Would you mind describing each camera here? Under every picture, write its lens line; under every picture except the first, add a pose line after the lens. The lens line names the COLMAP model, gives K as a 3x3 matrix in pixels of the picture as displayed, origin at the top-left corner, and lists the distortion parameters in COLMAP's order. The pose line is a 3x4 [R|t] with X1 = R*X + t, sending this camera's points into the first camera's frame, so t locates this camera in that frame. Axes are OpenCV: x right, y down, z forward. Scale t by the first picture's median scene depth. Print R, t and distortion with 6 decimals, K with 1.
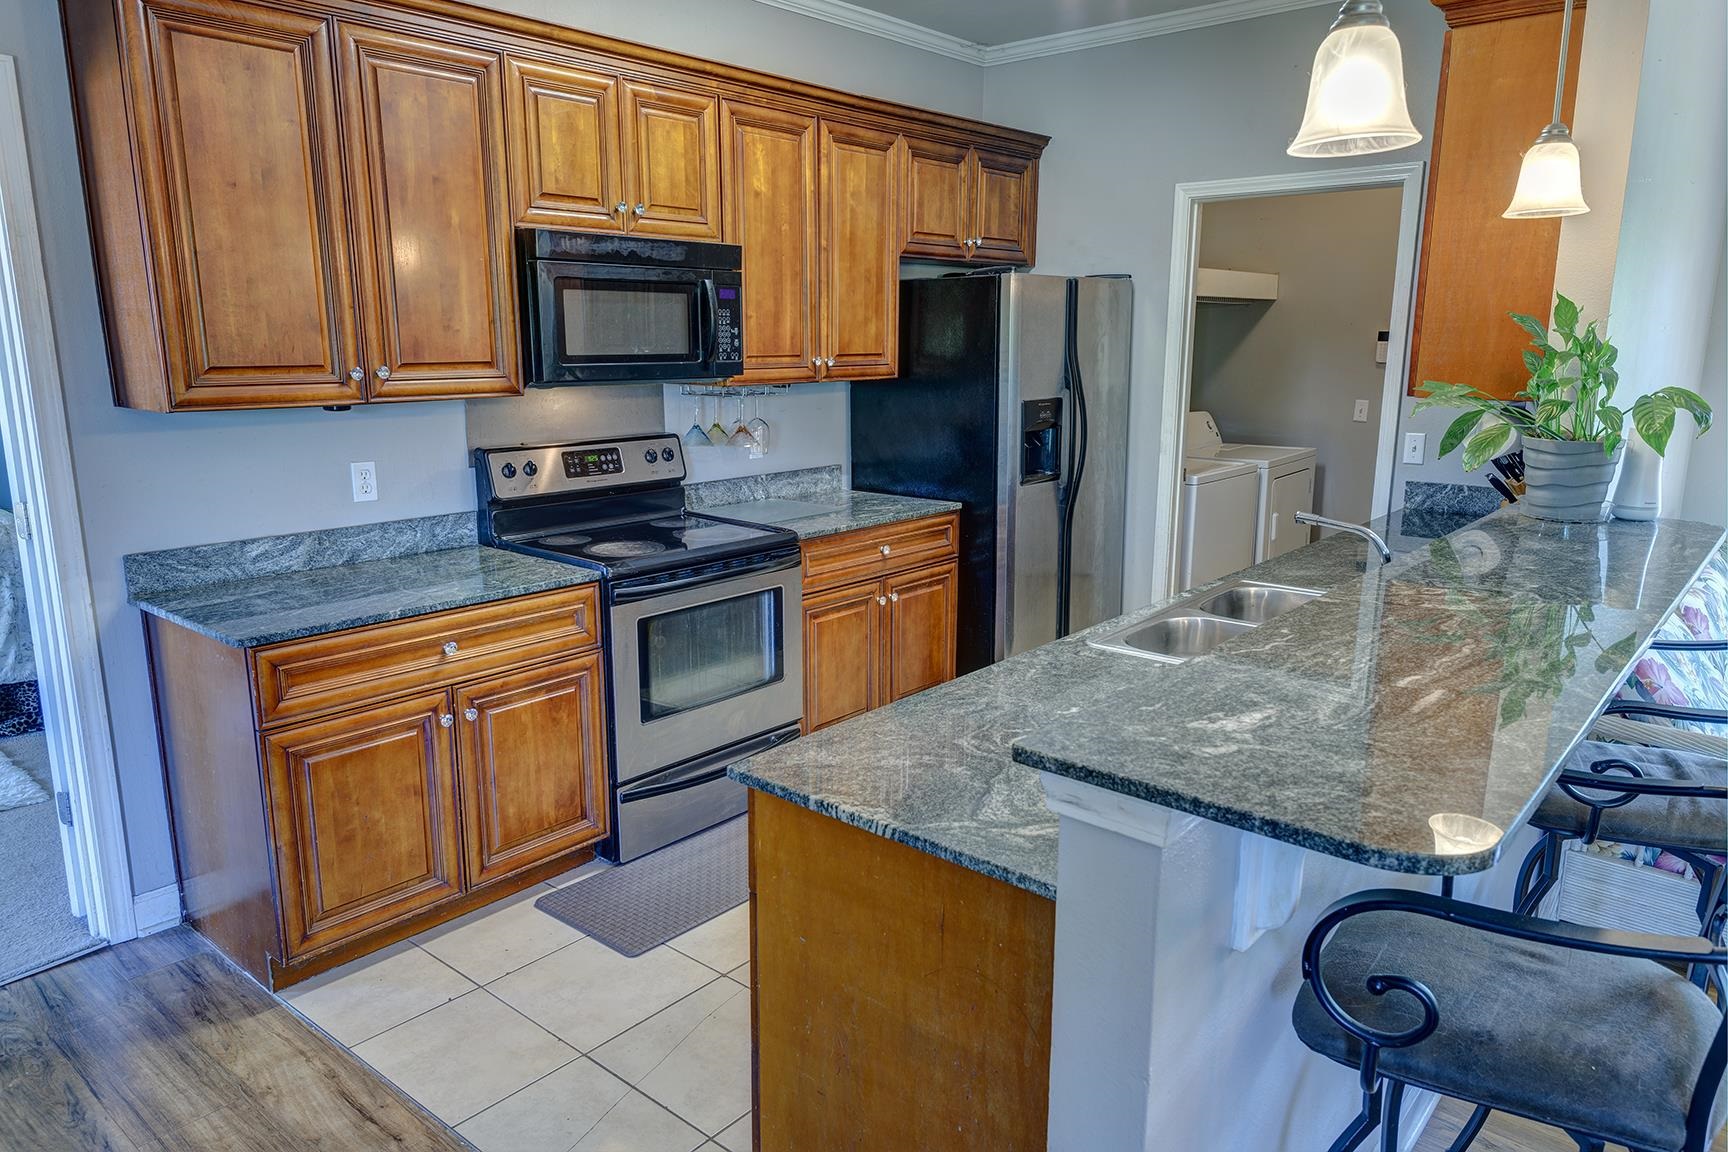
lens RADIAL K [[1141.3, 0, 864.7], [0, 1141.3, 580.8], [0, 0, 1]] dist [0.005717, -0.000802]
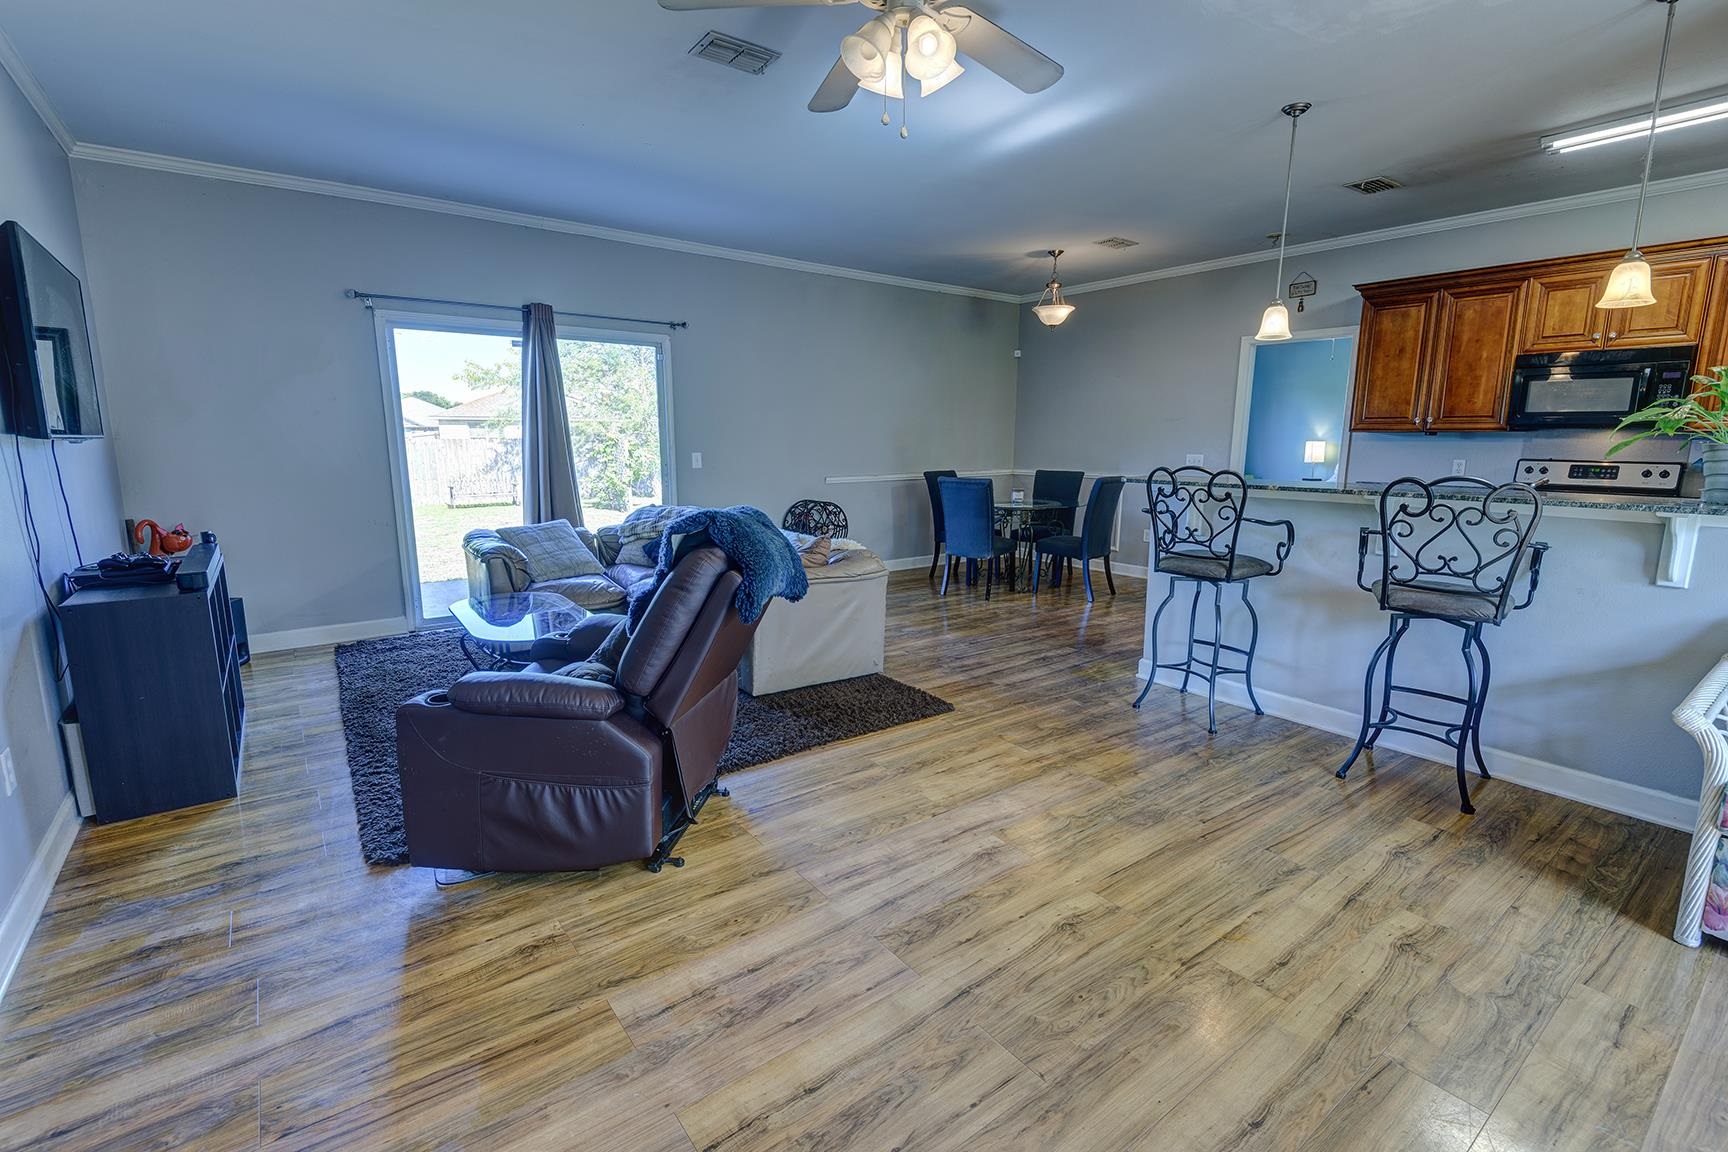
lens RADIAL K [[783.2, 0, 866.7], [0, 783.2, 574.8], [0, 0, 1]] dist [0.008021, -0.004084]
pose [[-0.222248, 0.170569, -0.959954, 1.347481], [-0.213463, 0.952179, 0.218608, 0.029009], [0.951336, 0.253500, -0.175210, 0.154679]]
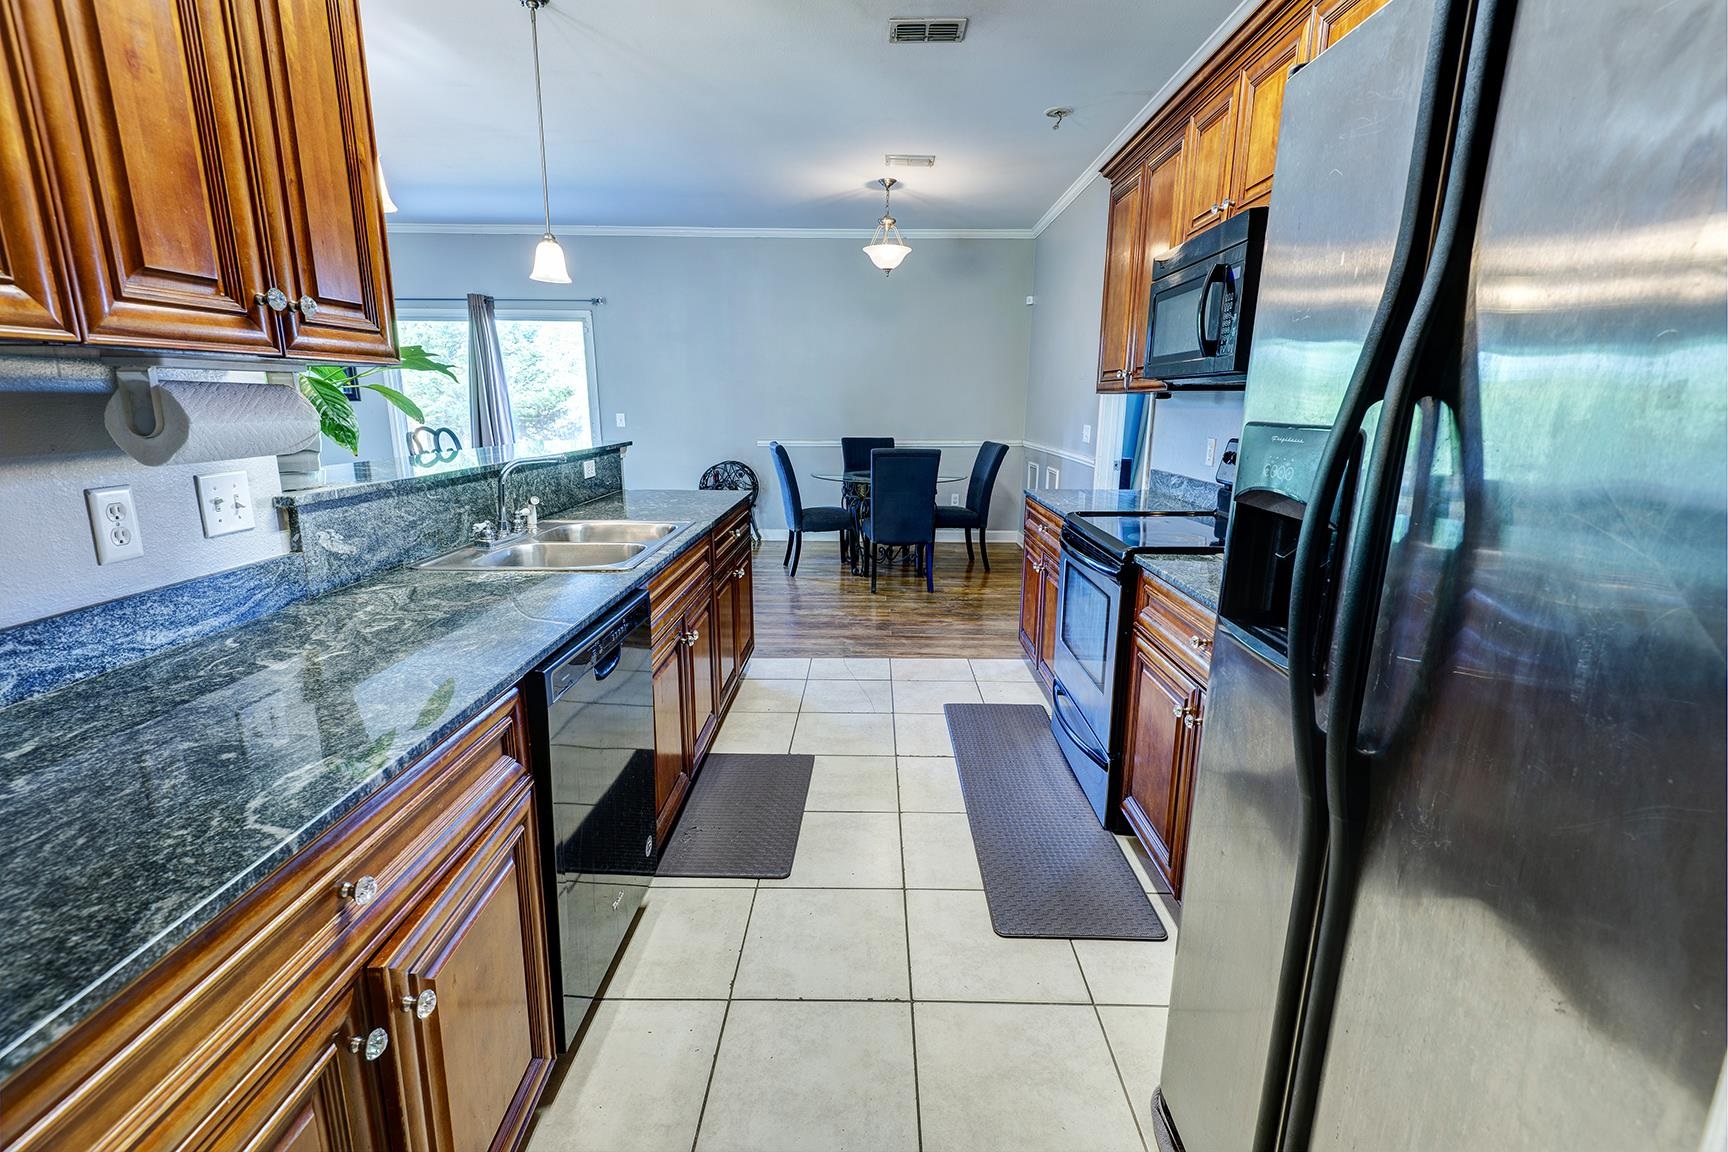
lens RADIAL K [[783.2, 0, 865.1], [0, 783.2, 574.8], [0, 0, 1]] dist [0.008021, -0.004084]
pose [[-0.767155, 0.130966, -0.627950, 0.488075], [-0.147726, 0.916552, 0.371631, -0.232962], [0.624220, 0.377863, -0.683790, 1.370036]]
